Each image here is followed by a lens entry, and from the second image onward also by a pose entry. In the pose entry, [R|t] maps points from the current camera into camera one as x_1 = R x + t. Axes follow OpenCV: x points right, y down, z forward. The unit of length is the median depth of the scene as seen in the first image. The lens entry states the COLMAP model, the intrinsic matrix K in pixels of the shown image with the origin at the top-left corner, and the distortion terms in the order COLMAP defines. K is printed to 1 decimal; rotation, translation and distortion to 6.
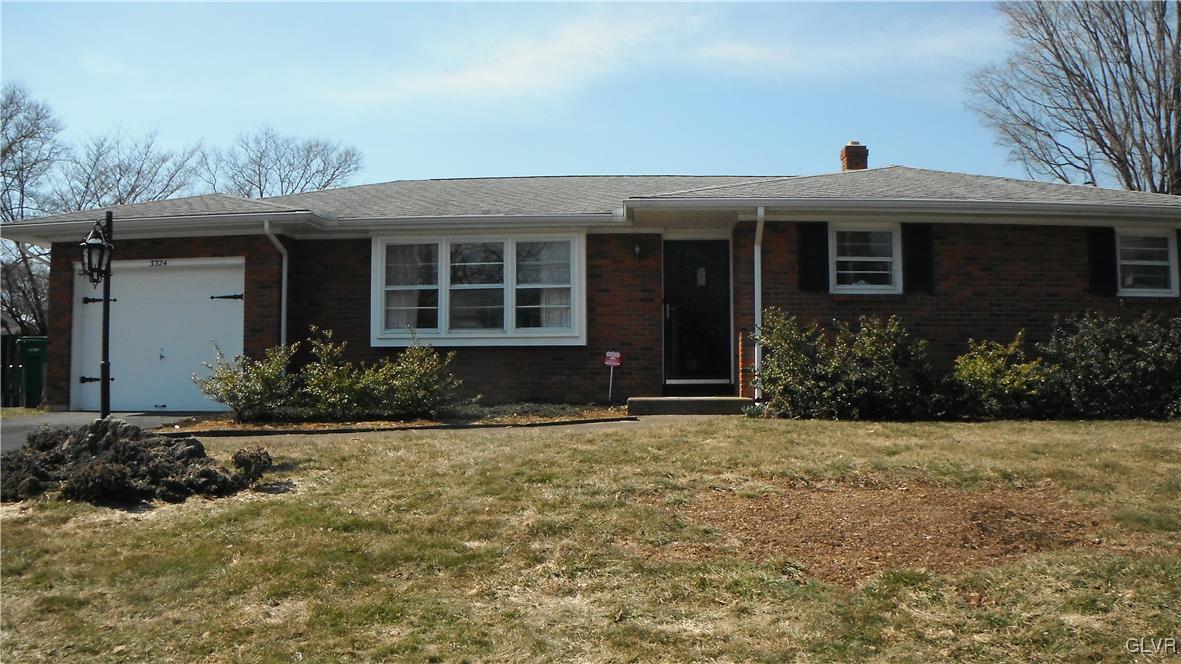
lens RADIAL K [[956.9, 0, 590.9], [0, 956.9, 332.0], [0, 0, 1]] dist [-0.177783, 0.018789]
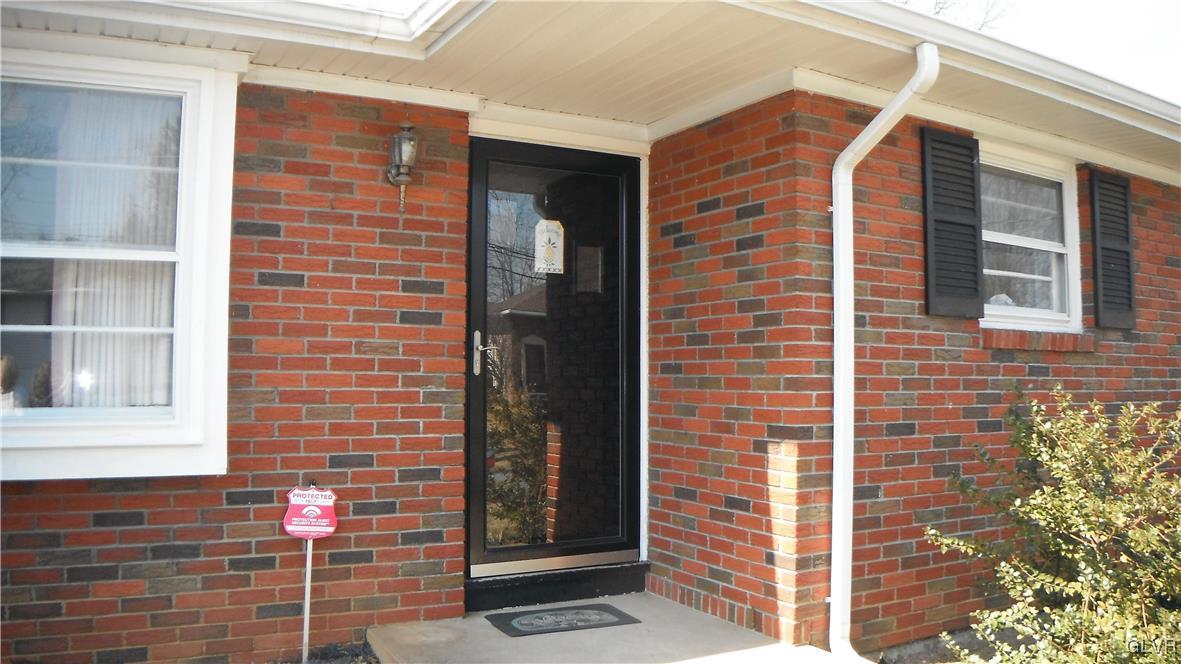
lens RADIAL K [[956.9, 0, 590.9], [0, 956.9, 330.3], [0, 0, 1]] dist [-0.177783, 0.018789]
pose [[0.846680, 0.031247, 0.531184, -0.059347], [-0.034502, 0.999397, -0.003796, -0.030002], [-0.530983, -0.015113, 0.847248, 0.709562]]
